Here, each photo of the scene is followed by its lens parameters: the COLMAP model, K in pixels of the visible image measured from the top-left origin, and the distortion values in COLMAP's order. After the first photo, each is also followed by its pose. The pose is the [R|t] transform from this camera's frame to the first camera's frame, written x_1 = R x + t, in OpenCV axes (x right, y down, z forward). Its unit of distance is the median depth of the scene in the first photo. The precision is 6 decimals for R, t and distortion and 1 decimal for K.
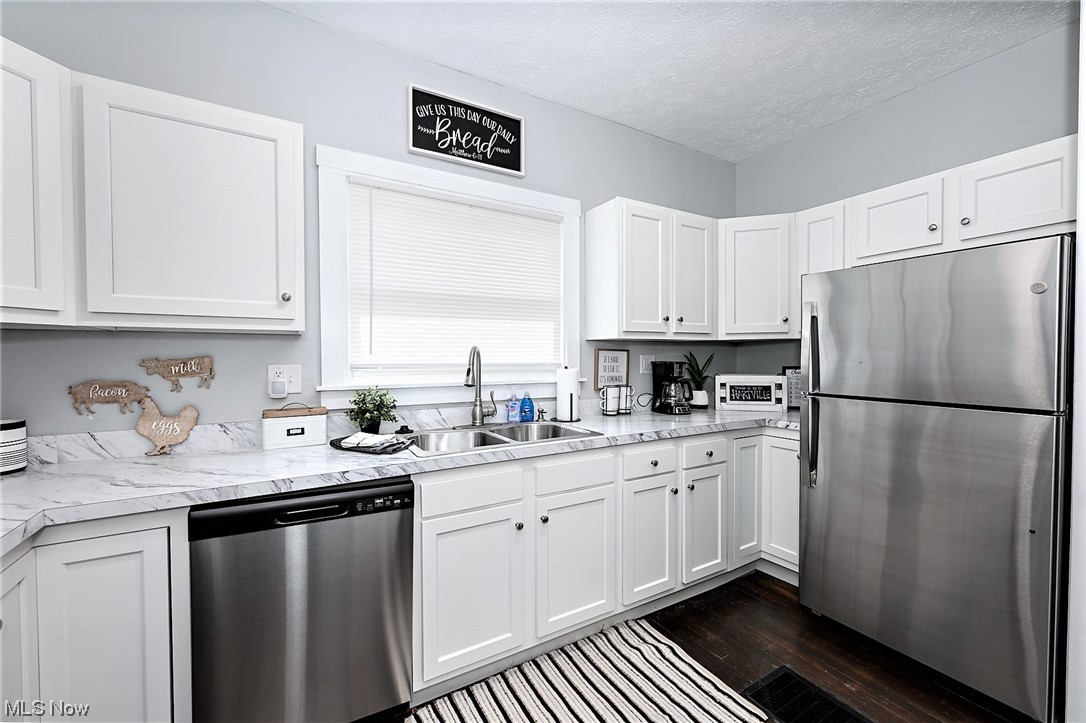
lens RADIAL K [[436.8, 0, 542.6], [0, 436.8, 363.7], [0, 0, 1]] dist [-0.001402, -0.000169]
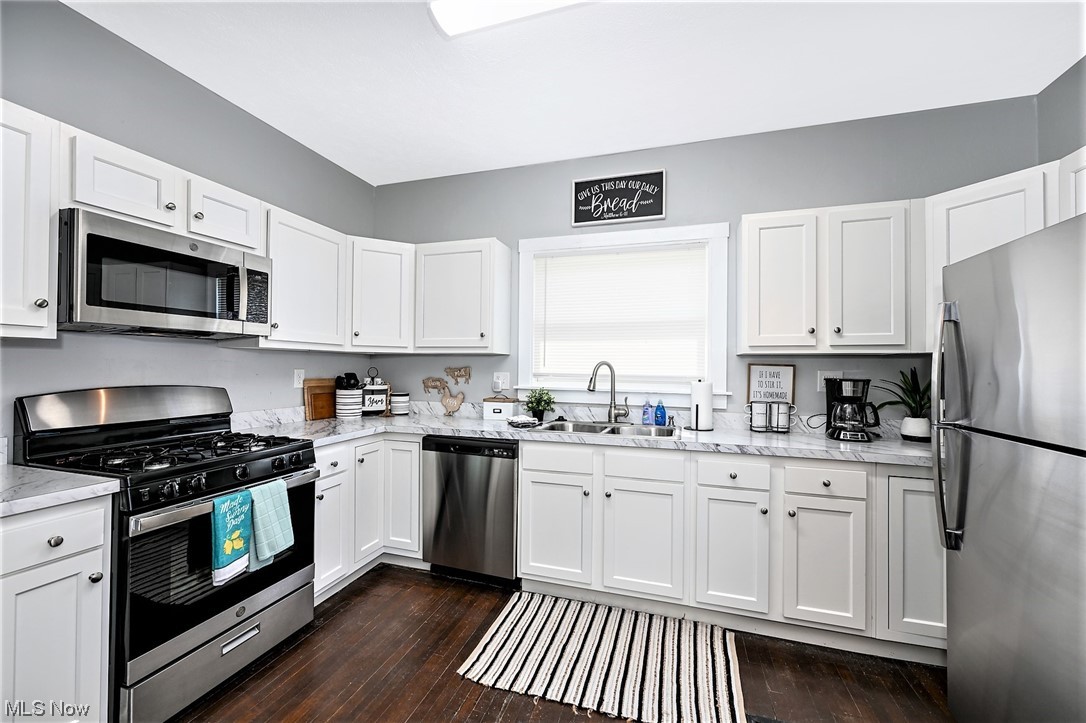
lens RADIAL K [[428.5, 0, 540.0], [0, 428.5, 364.1], [0, 0, 1]] dist [-0.002177, 0.000054]
pose [[0.670462, 0.004695, -0.741929, 0.664766], [-0.026496, 0.999494, -0.017618, -0.003665], [0.741470, 0.031471, 0.670247, -0.016218]]
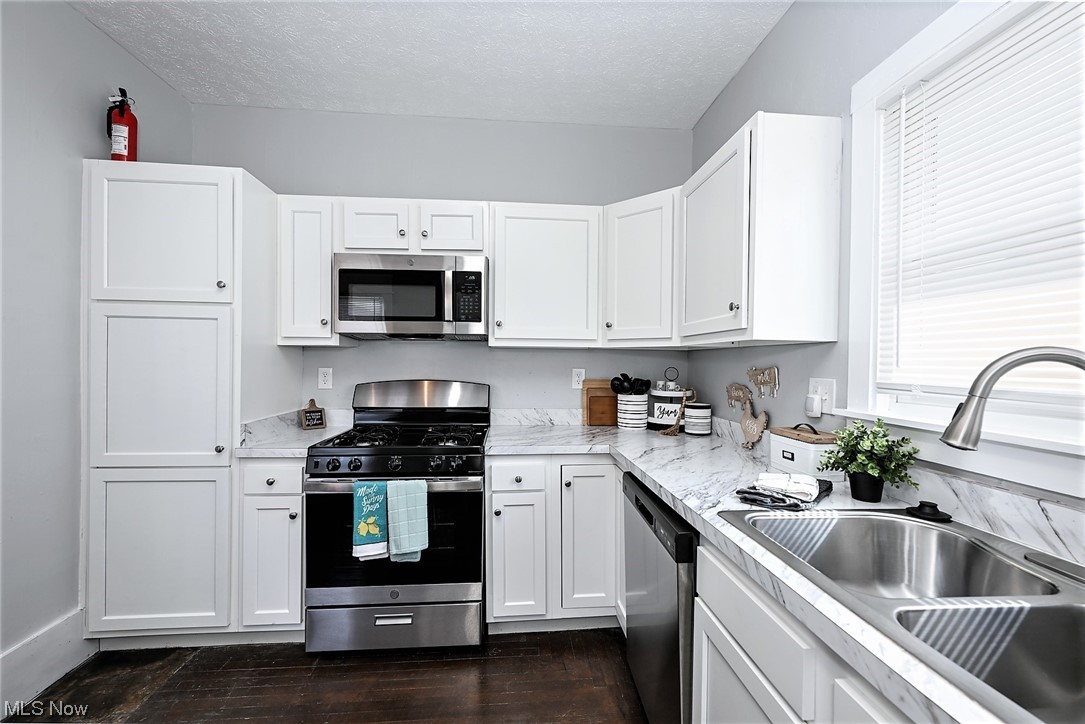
lens RADIAL K [[436.4, 0, 542.1], [0, 436.4, 364.2], [0, 0, 1]] dist [-0.001402, -0.000169]
pose [[-0.427831, 0.004125, -0.903849, 0.350258], [-0.026587, 0.999499, 0.017147, -0.022286], [0.903468, 0.031367, -0.427507, 0.758951]]
